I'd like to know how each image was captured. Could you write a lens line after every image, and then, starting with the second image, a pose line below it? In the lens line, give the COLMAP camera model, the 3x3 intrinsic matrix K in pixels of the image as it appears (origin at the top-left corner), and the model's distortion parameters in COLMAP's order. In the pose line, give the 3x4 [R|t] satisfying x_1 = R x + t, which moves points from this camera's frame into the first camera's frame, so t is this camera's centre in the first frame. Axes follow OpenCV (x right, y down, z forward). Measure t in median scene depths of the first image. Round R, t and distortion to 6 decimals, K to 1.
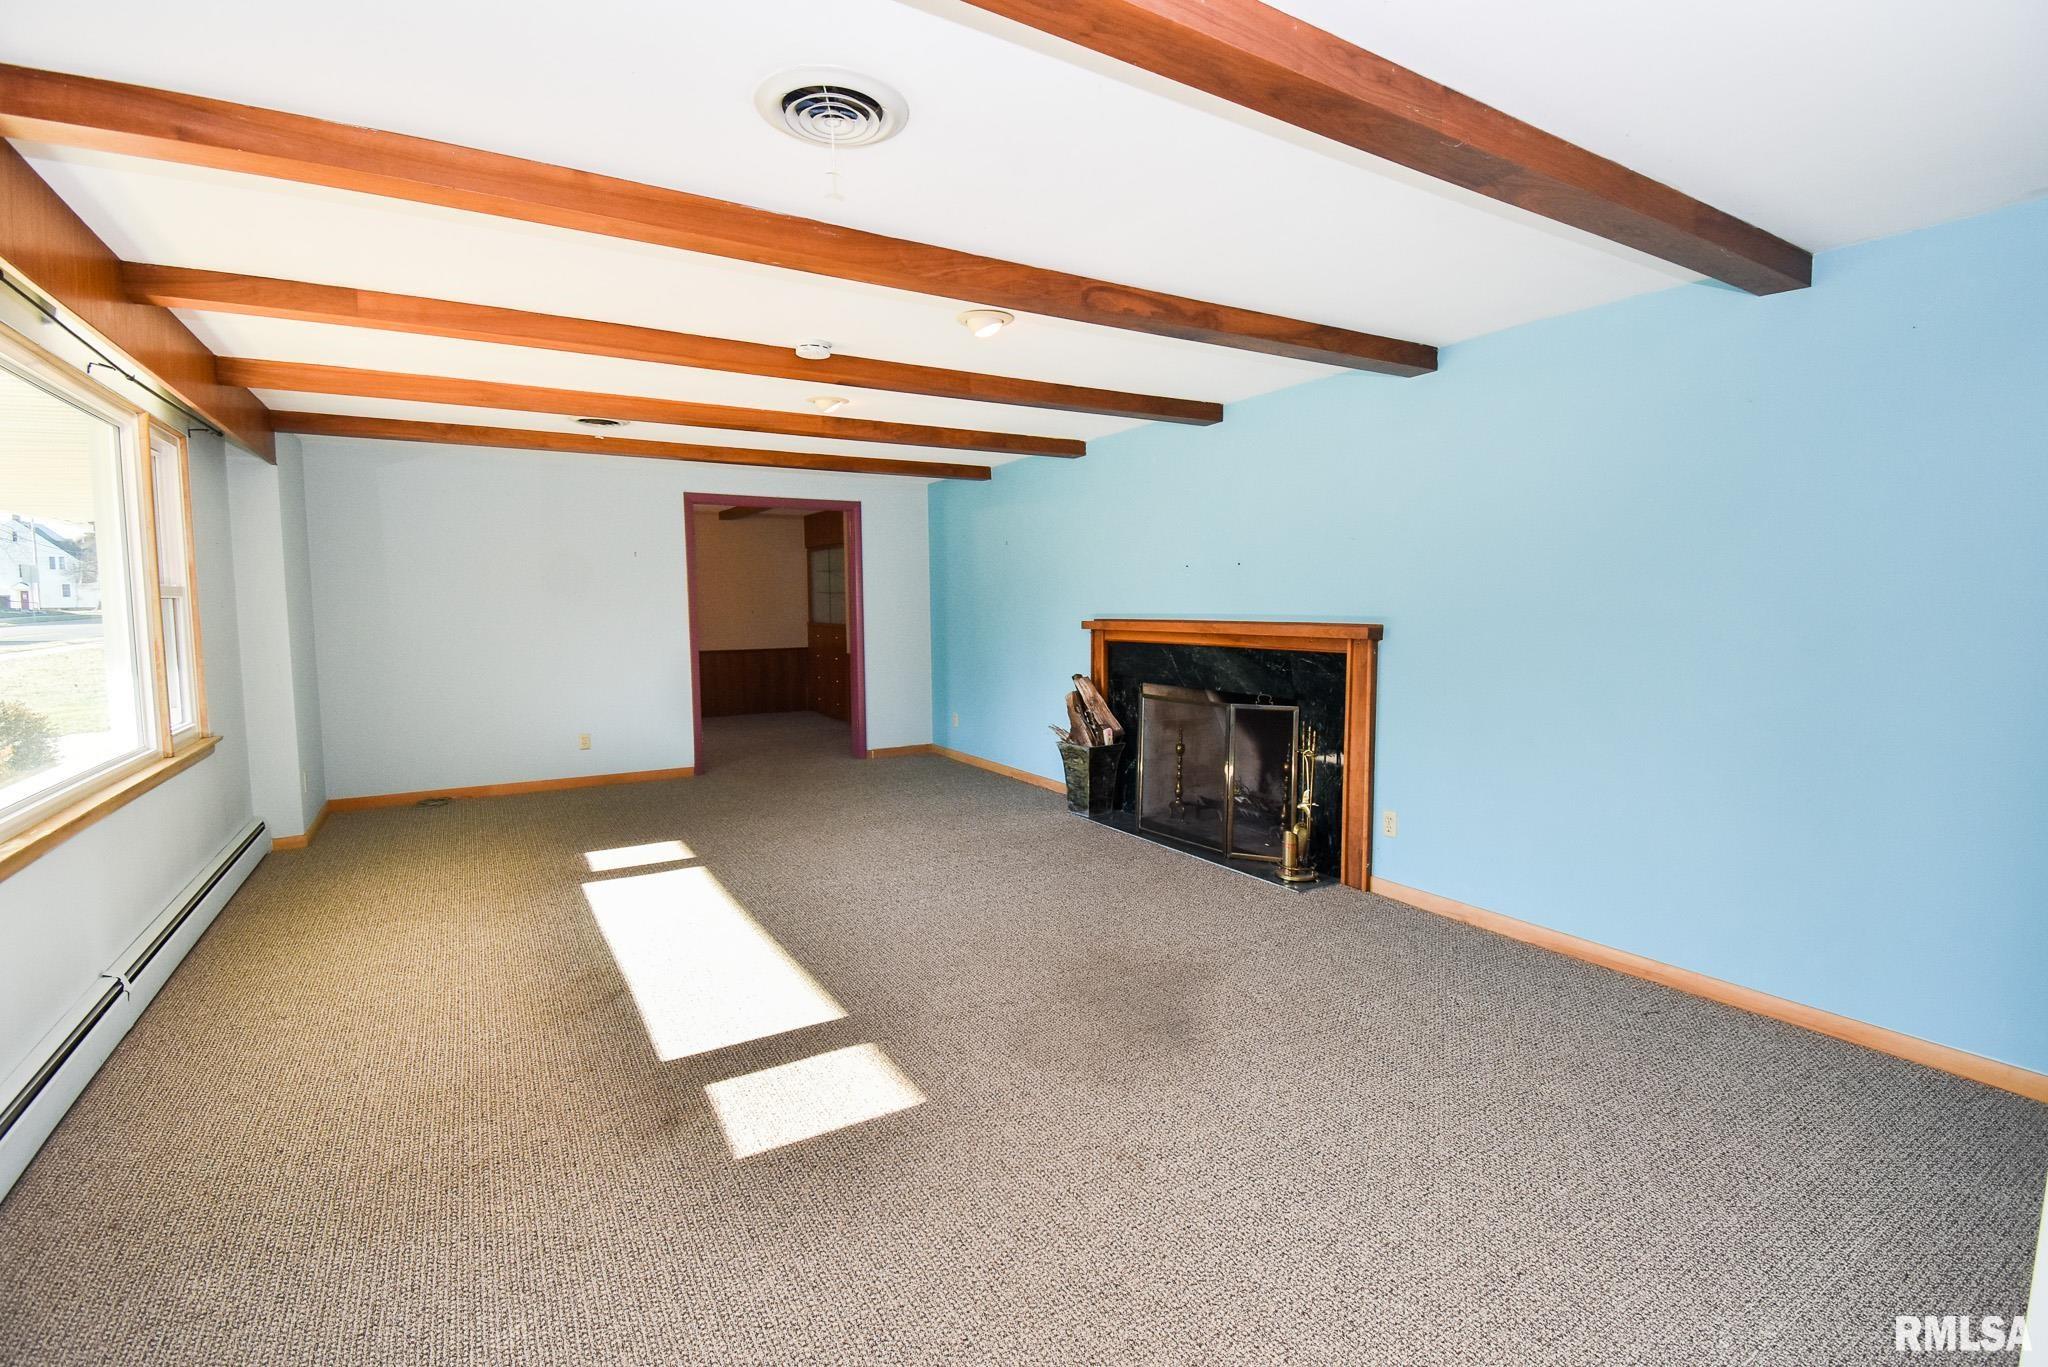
lens RADIAL K [[923.9, 0, 1021.6], [0, 923.9, 679.8], [0, 0, 1]] dist [0.023678, -0.027186]
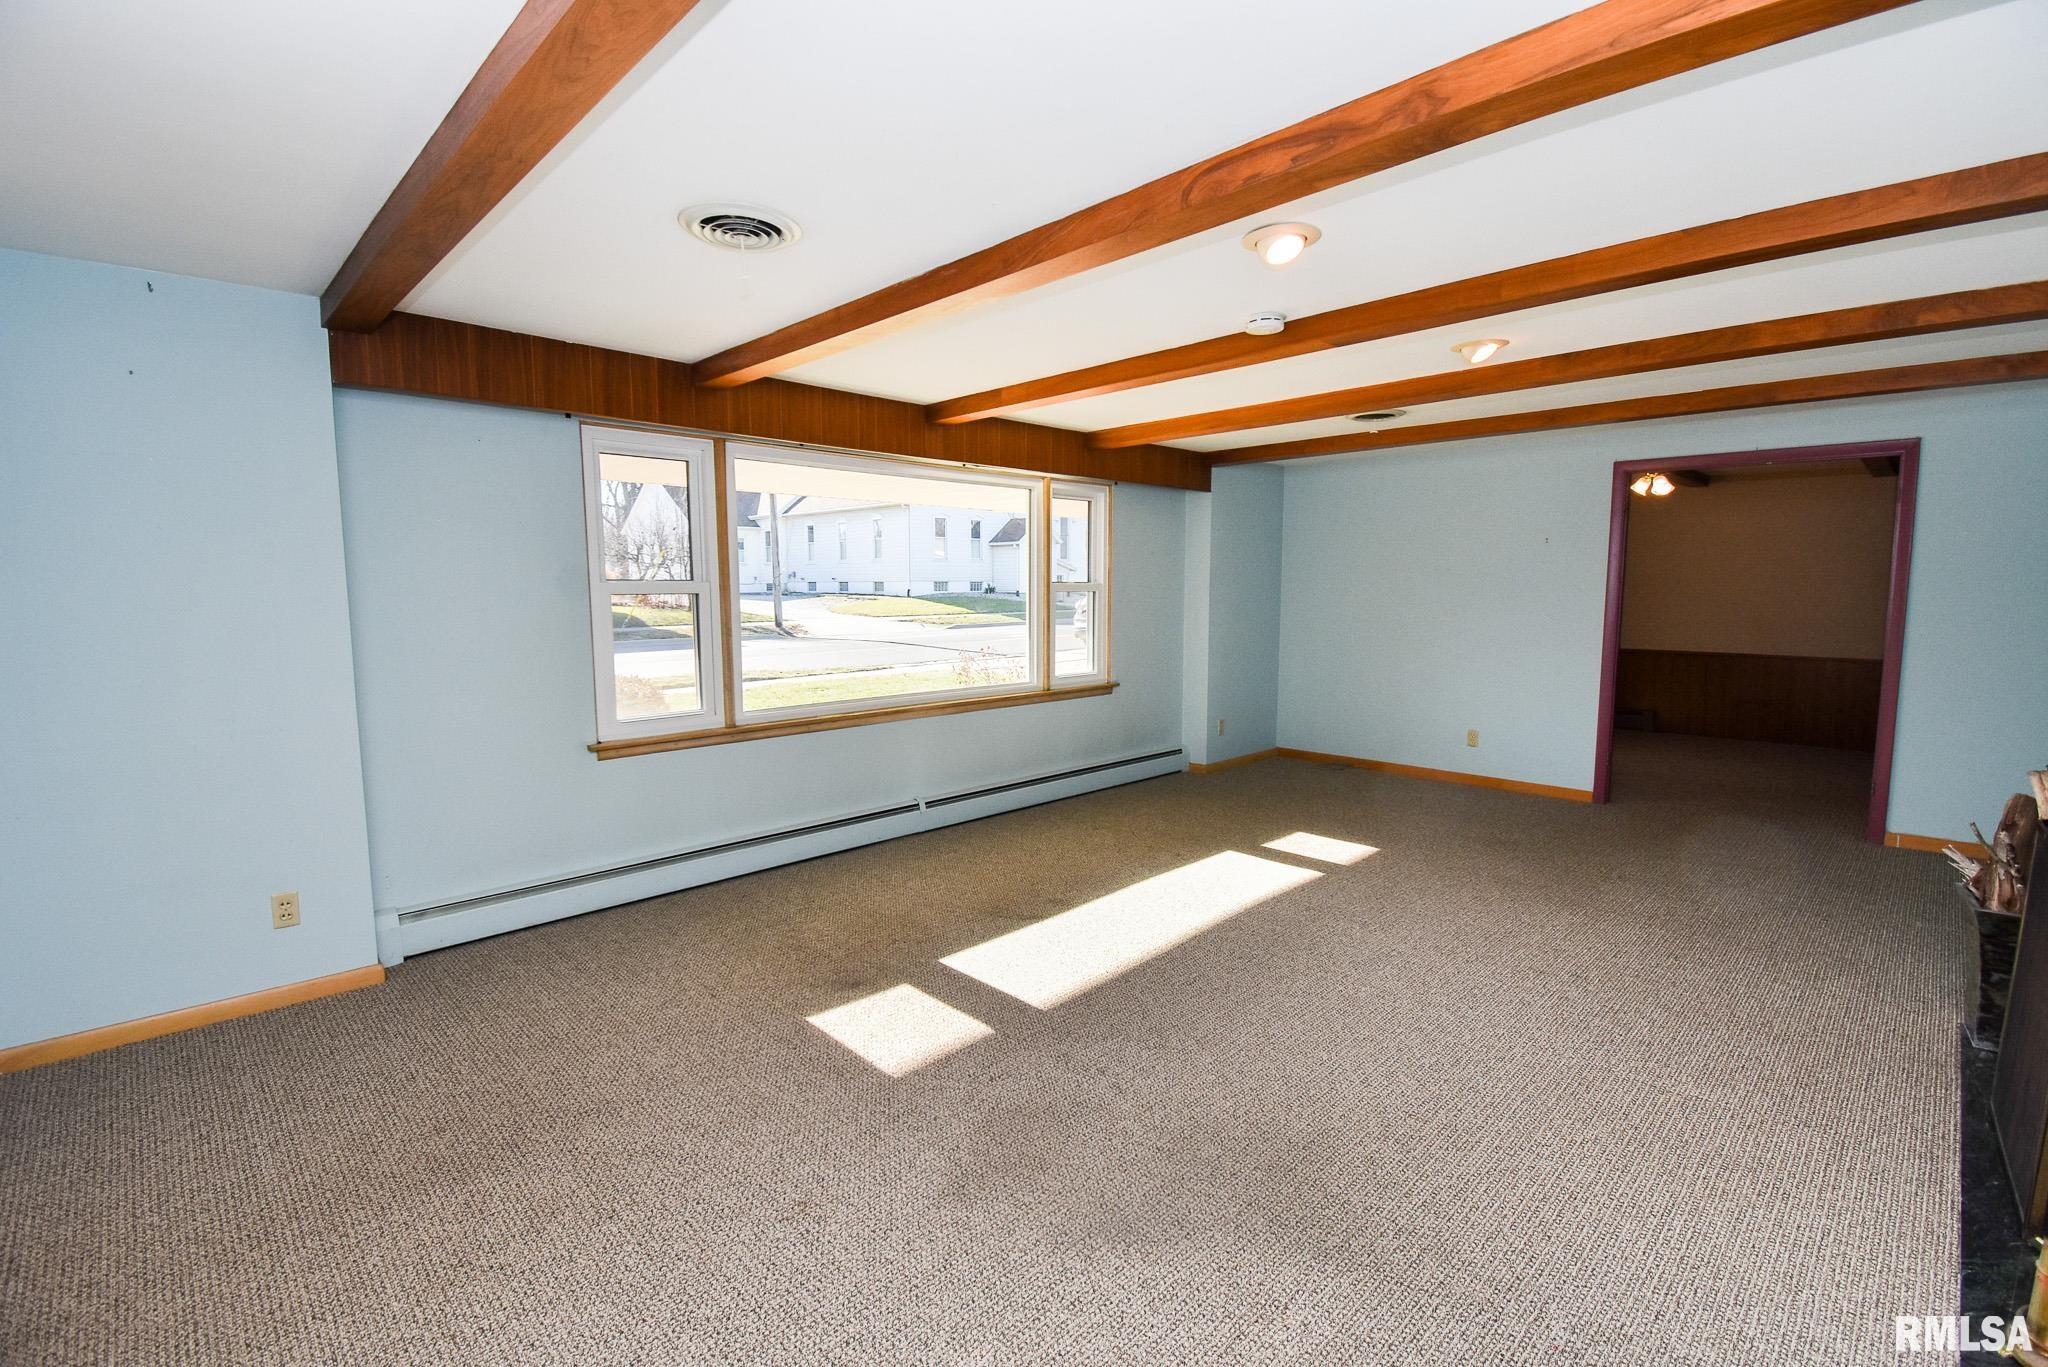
lens RADIAL K [[906.1, 0, 1021.3], [0, 906.1, 679.9], [0, 0, 1]] dist [0.021924, -0.025657]
pose [[0.228095, 0.104637, -0.968000, 0.473784], [-0.079953, 0.992864, 0.088485, -0.057013], [0.970350, 0.057212, 0.234834, 0.454414]]
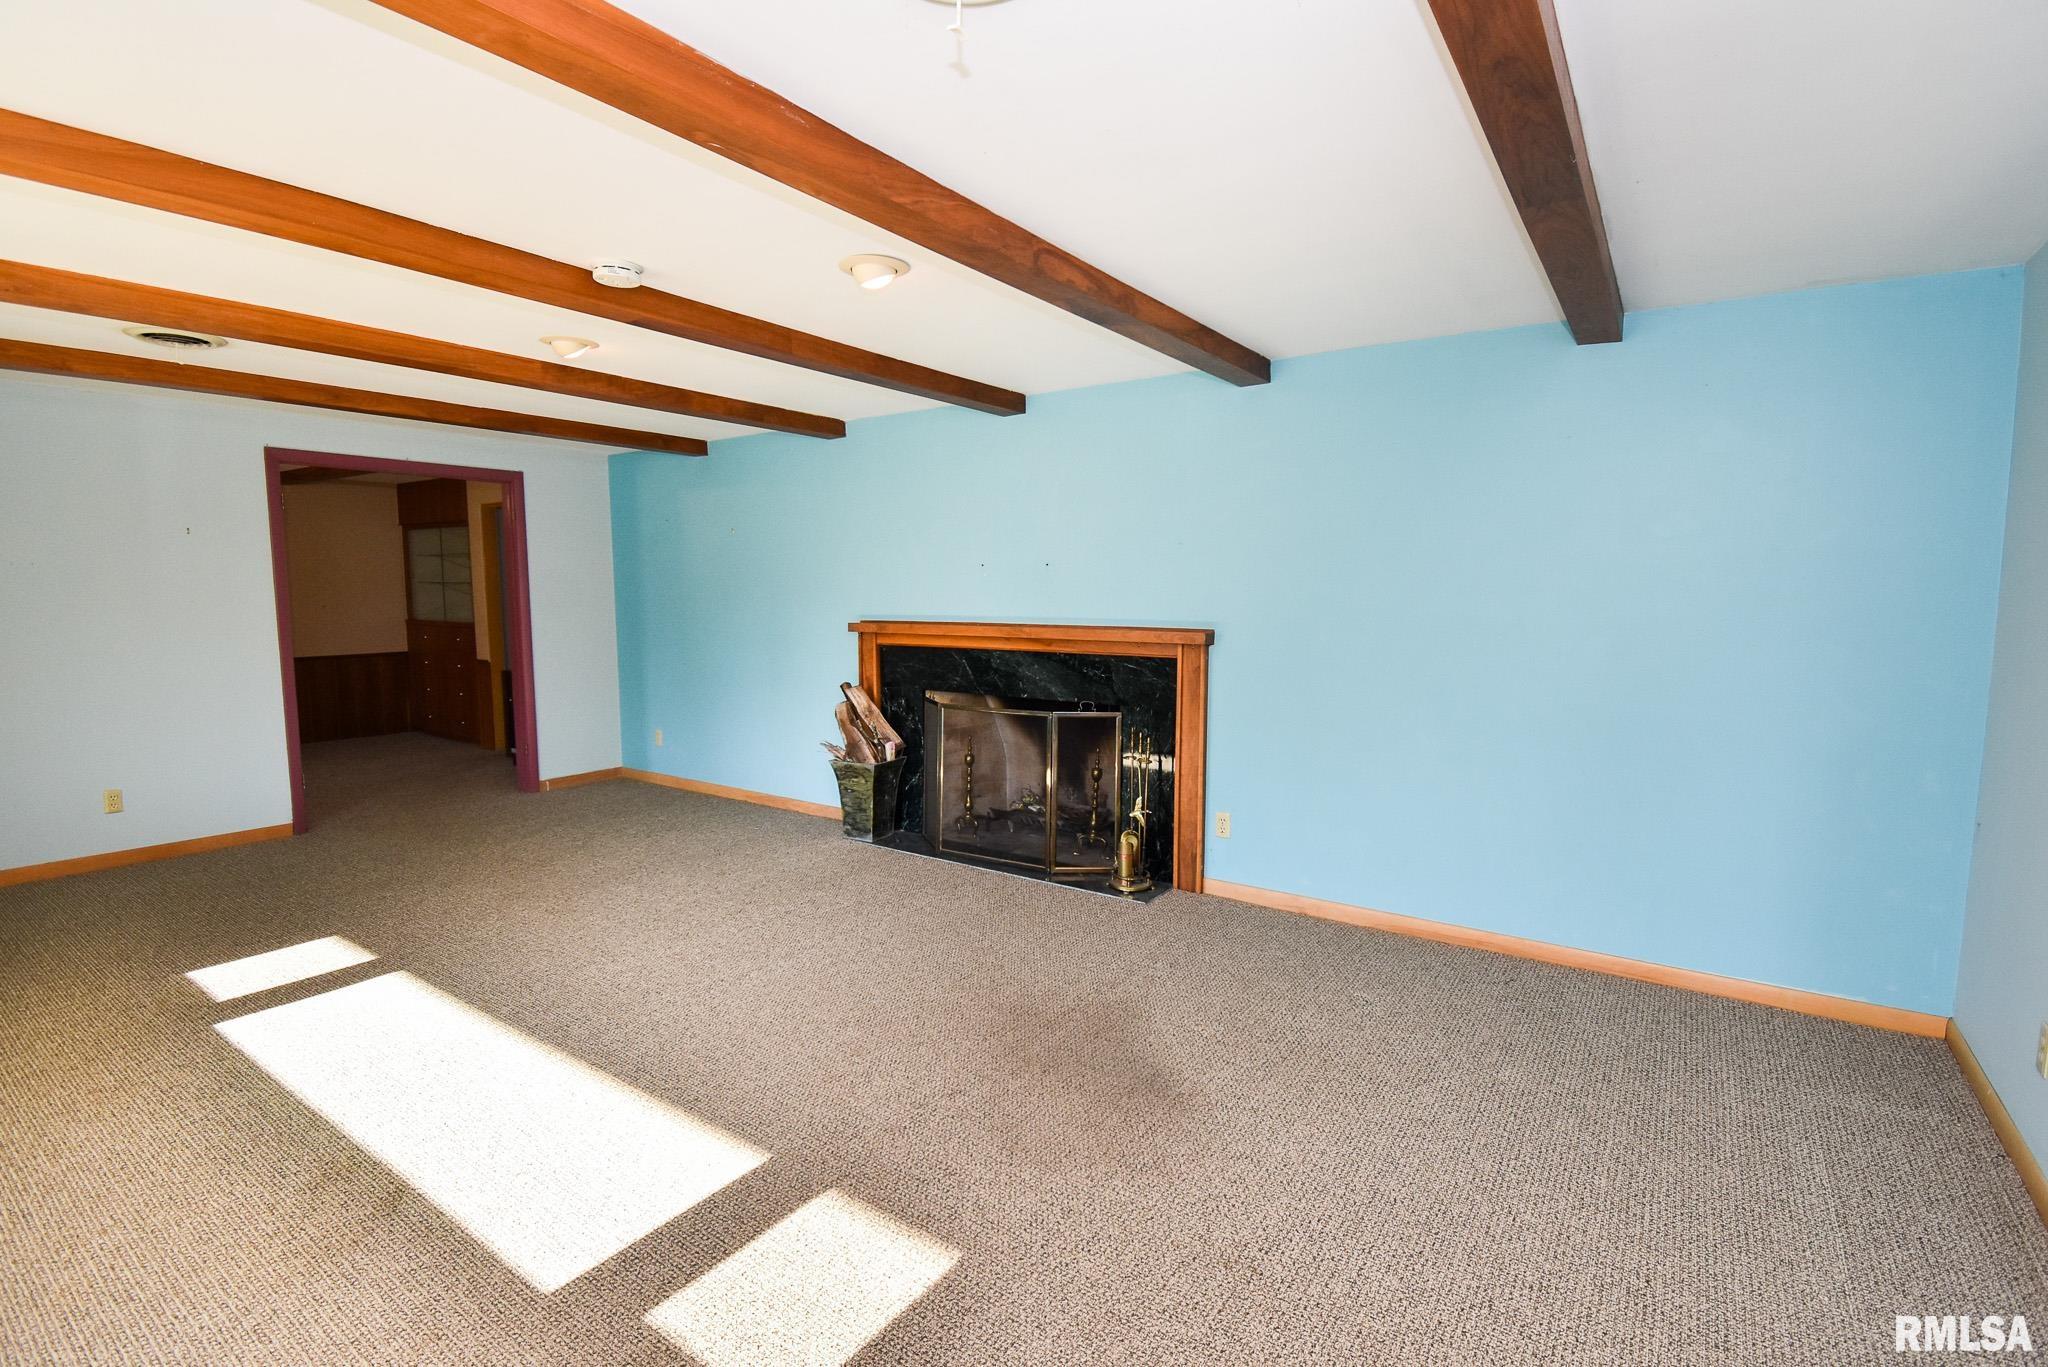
lens RADIAL K [[935.6, 0, 1019.7], [0, 935.6, 681.7], [0, 0, 1]] dist [0.023320, -0.027753]
pose [[0.912578, -0.033731, 0.407510, -0.192742], [0.028059, 0.999408, 0.019890, -0.025175], [-0.407940, -0.006717, 0.912984, 0.131711]]
